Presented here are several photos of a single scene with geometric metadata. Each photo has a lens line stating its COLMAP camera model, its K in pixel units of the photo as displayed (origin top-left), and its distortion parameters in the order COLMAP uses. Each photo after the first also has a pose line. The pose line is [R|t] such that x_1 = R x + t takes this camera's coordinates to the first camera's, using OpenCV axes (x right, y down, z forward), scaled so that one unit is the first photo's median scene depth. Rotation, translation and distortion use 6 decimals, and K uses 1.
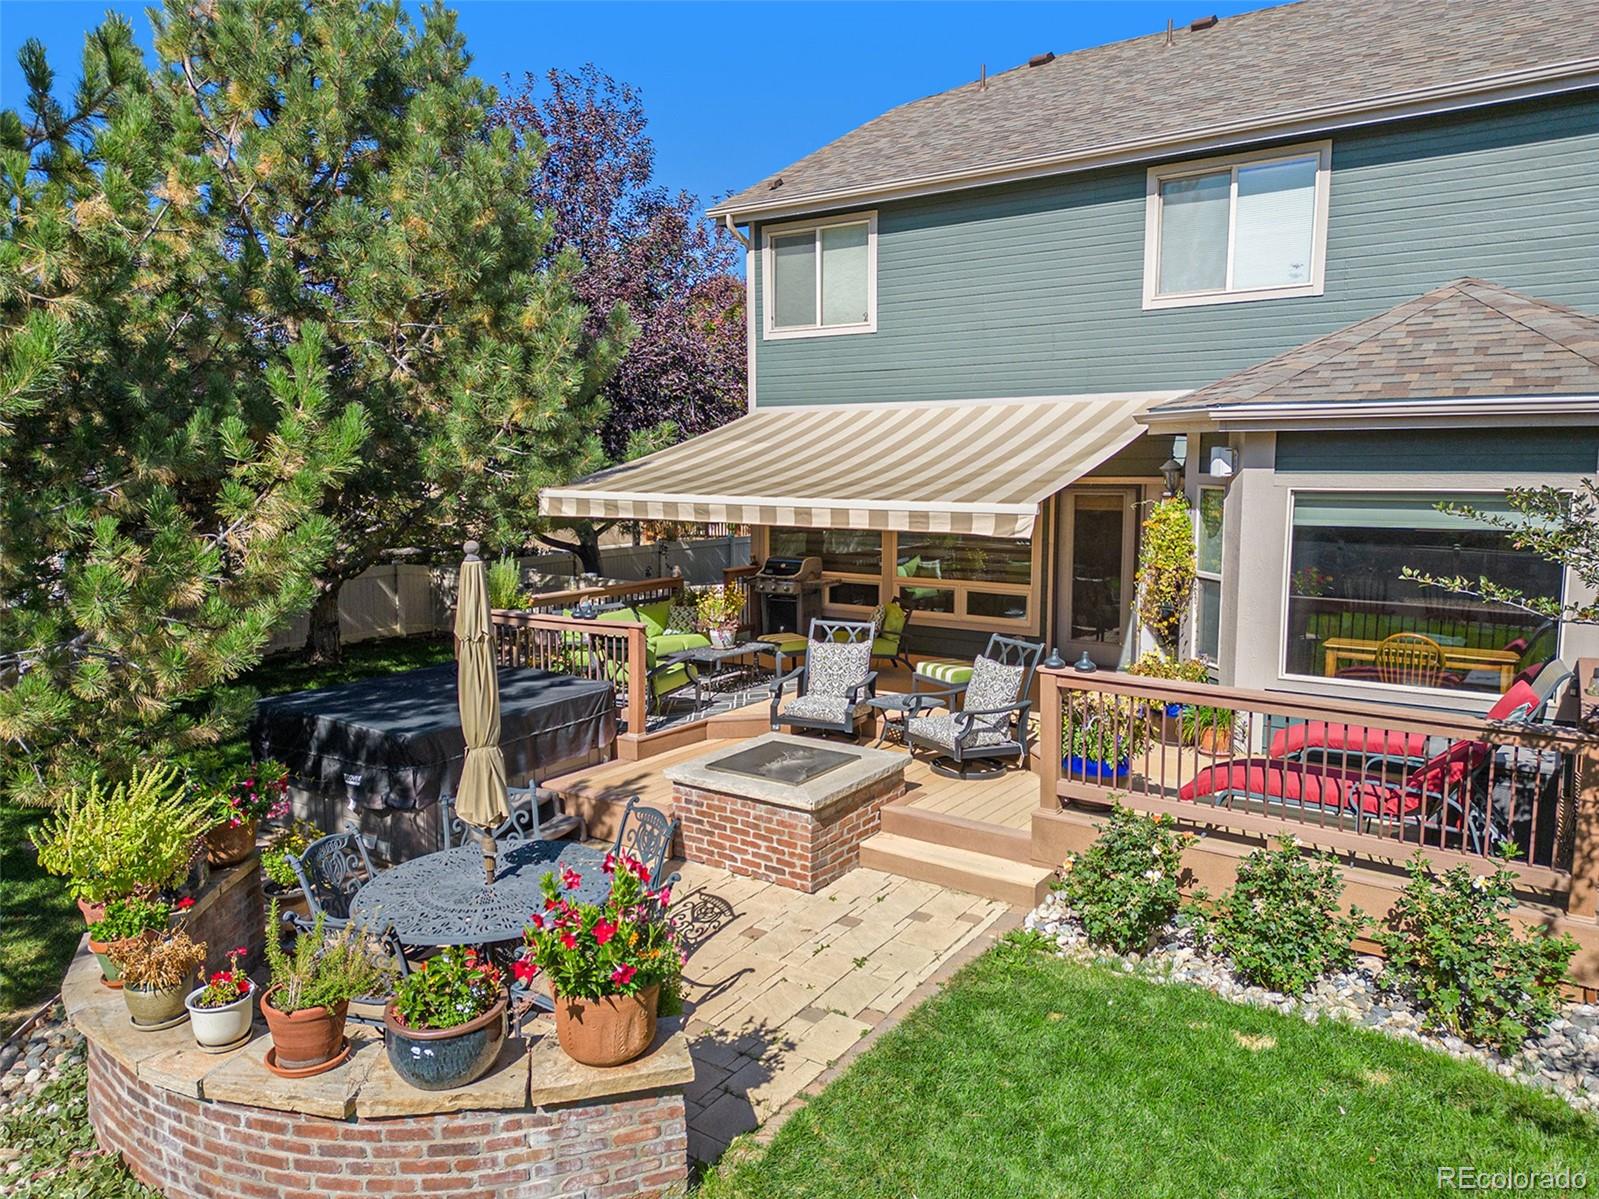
lens RADIAL K [[1171.2, 0, 799.5], [0, 1171.2, 599.5], [0, 0, 1]] dist [0.003460, -0.005416]
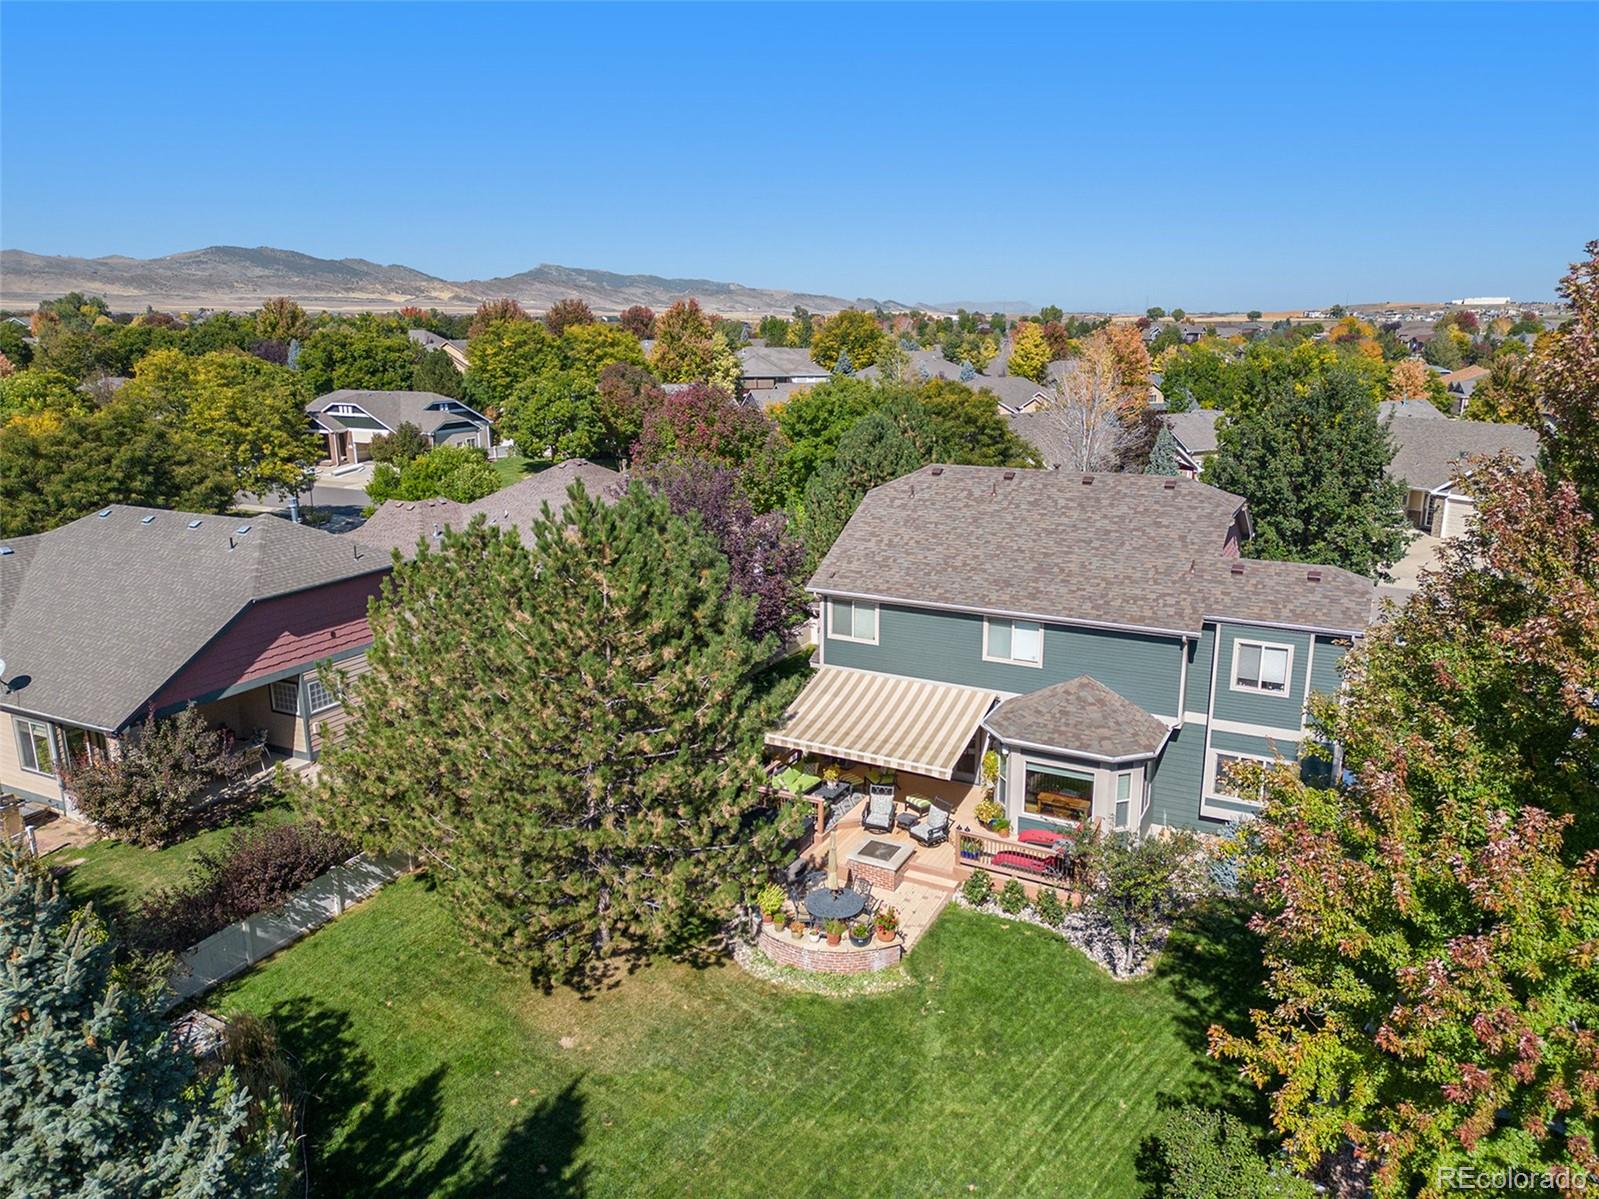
lens RADIAL K [[1171.2, 0, 799.5], [0, 1171.2, 599.5], [0, 0, 1]] dist [0.003460, -0.005416]
pose [[0.991932, -0.037808, 0.121002, -0.631141], [0.022956, 0.992282, 0.121861, -1.011130], [-0.124676, -0.118100, 0.985144, -2.248123]]
